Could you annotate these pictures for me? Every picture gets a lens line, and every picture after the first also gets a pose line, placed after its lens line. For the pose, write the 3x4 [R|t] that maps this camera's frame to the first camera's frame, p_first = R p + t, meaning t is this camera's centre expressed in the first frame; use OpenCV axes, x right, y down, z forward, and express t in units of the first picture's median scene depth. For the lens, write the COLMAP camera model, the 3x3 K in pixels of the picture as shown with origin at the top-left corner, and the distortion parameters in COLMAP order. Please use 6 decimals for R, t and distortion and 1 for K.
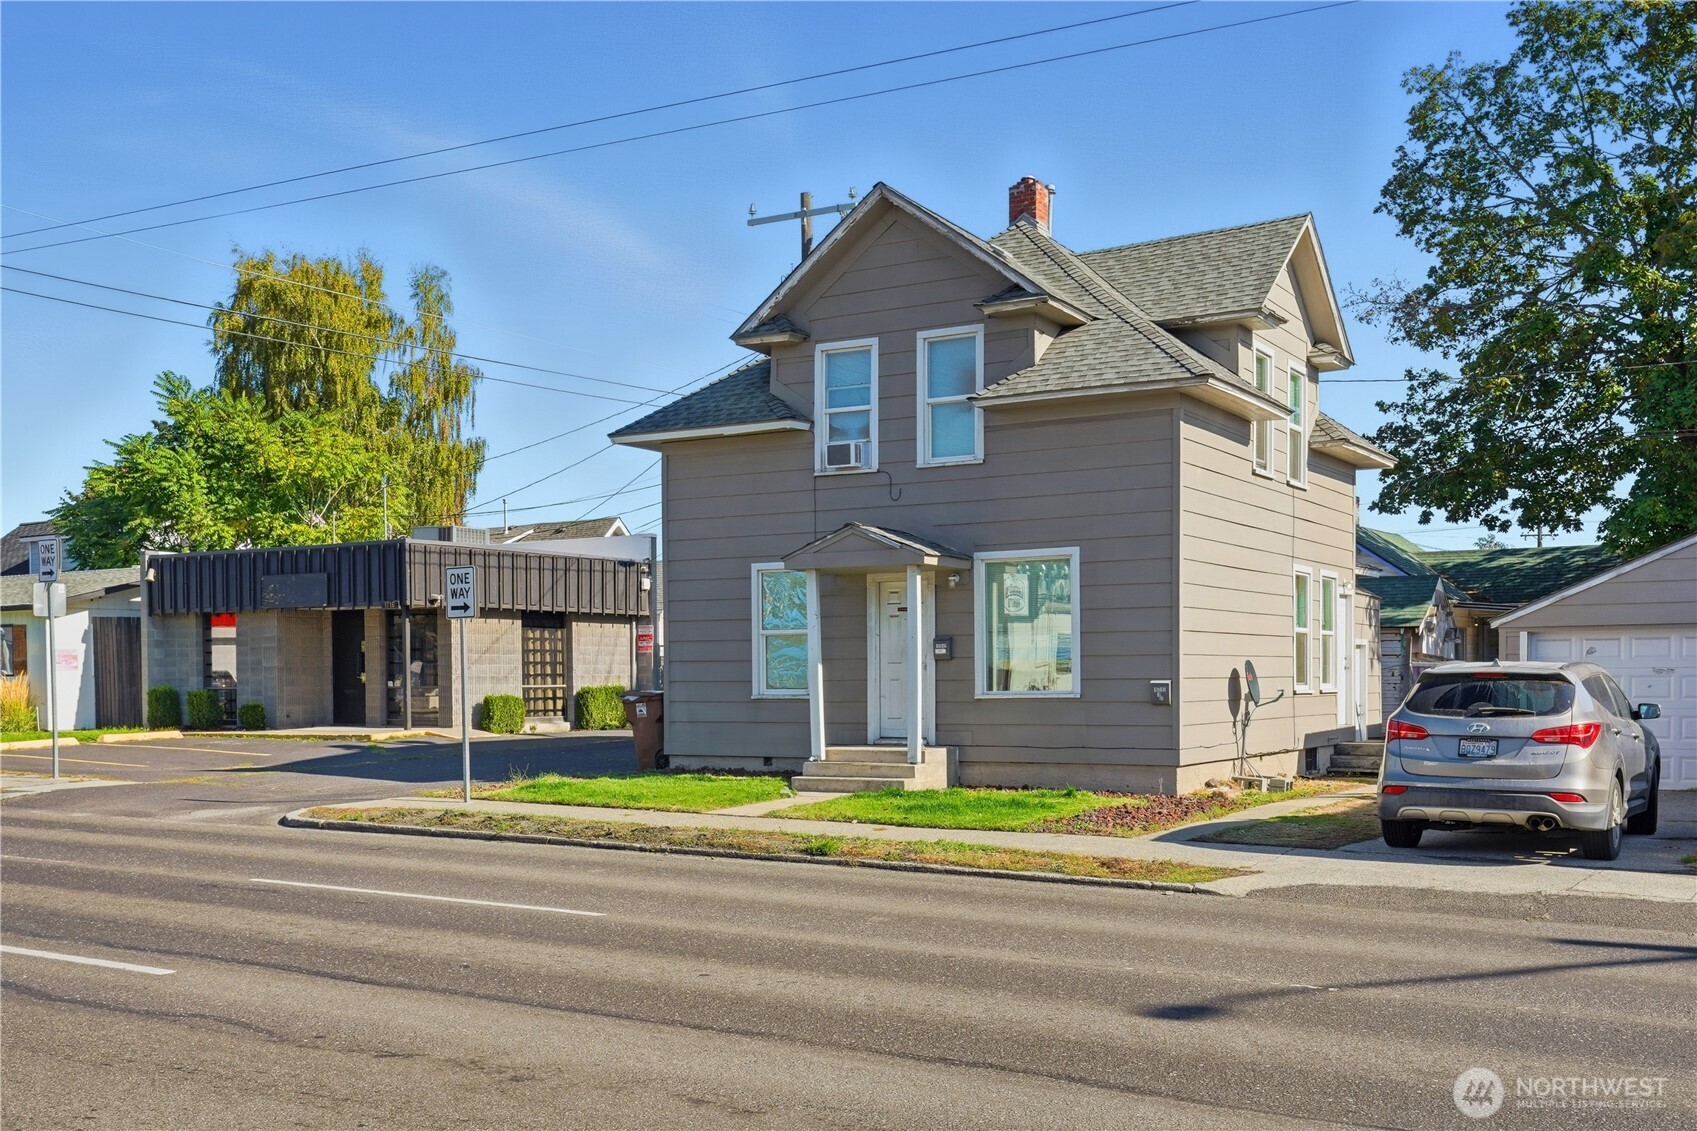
lens RADIAL K [[1688.2, 0, 848.5], [0, 1688.2, 565.5], [0, 0, 1]] dist [0.001059, 0.016484]
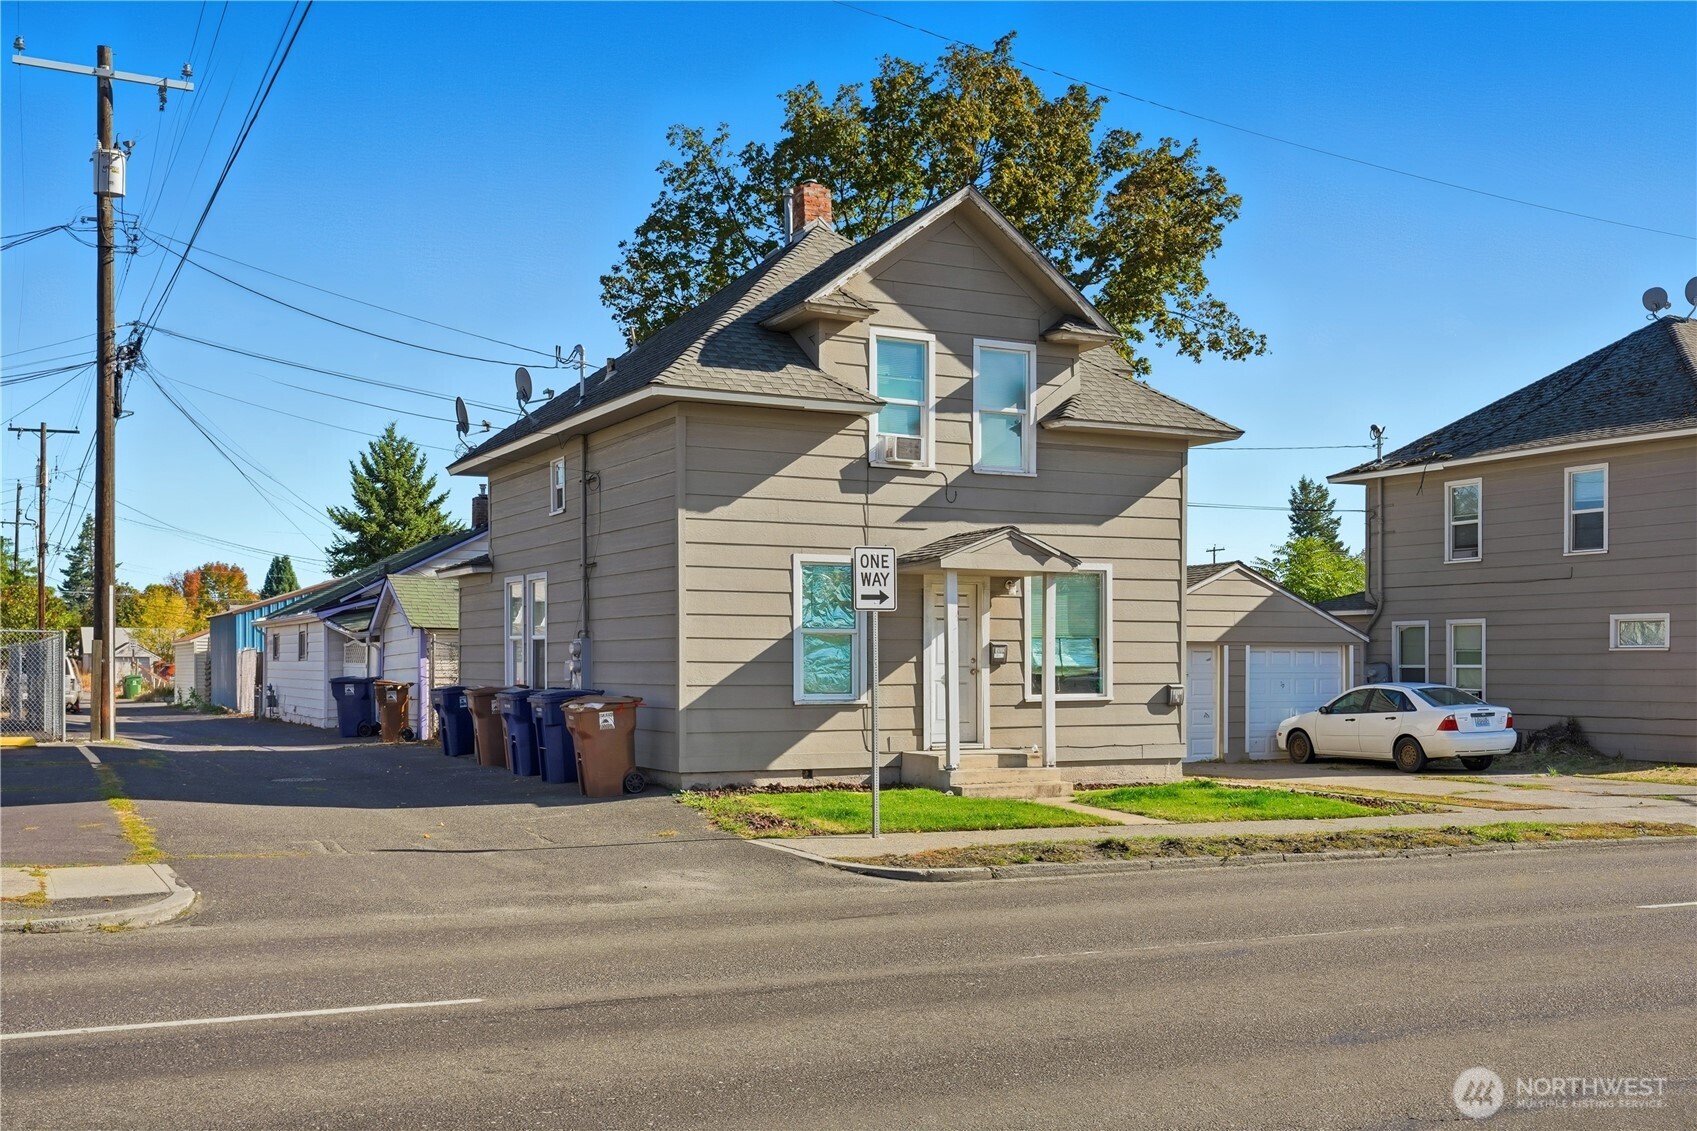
lens RADIAL K [[1688.2, 0, 848.5], [0, 1688.2, 565.5], [0, 0, 1]] dist [0.001059, 0.016484]
pose [[0.529086, 0.059634, 0.846470, -0.859556], [-0.062741, 0.997546, -0.031061, 0.033349], [-0.846246, -0.036674, 0.531529, 0.541525]]
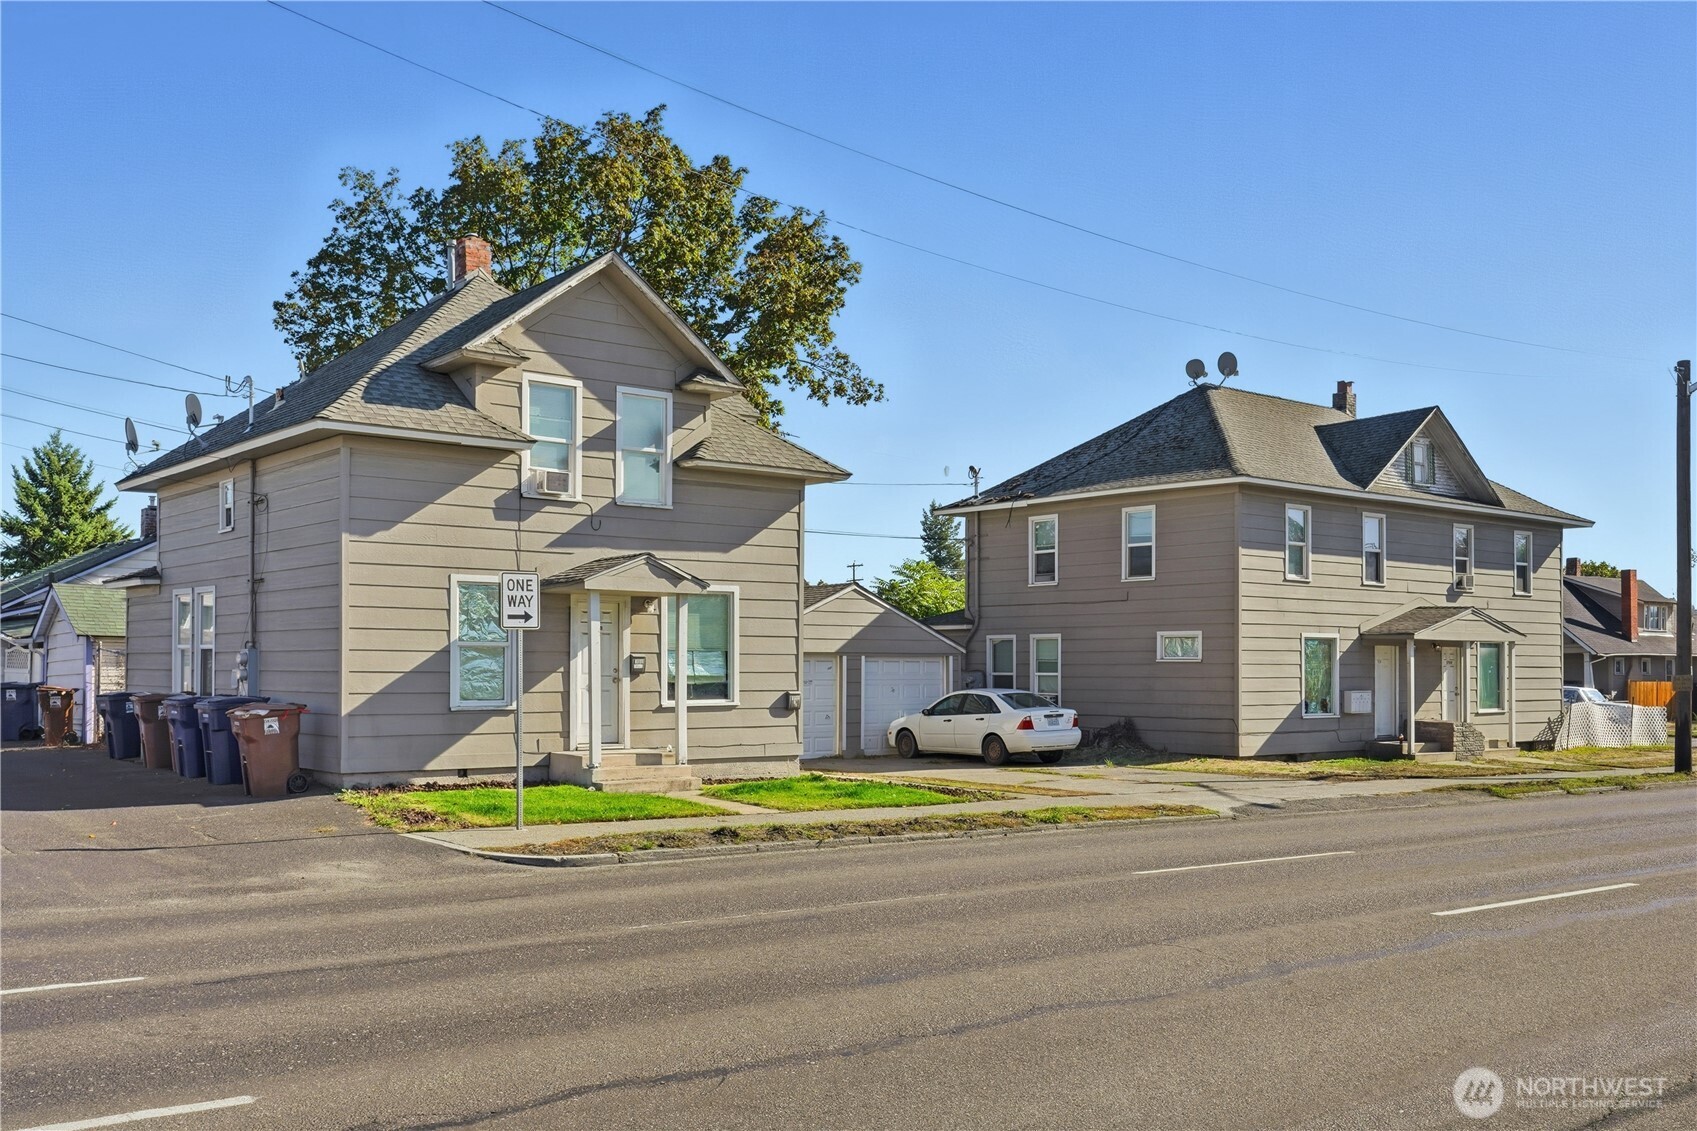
lens RADIAL K [[1588.3, 0, 843.7], [0, 1588.3, 584.8], [0, 0, 1]] dist [0.006376, -0.015255]
pose [[0.352459, 0.057937, 0.934032, -0.906286], [-0.068511, 0.997001, -0.035990, 0.024799], [-0.933316, -0.051307, 0.355371, 0.495319]]
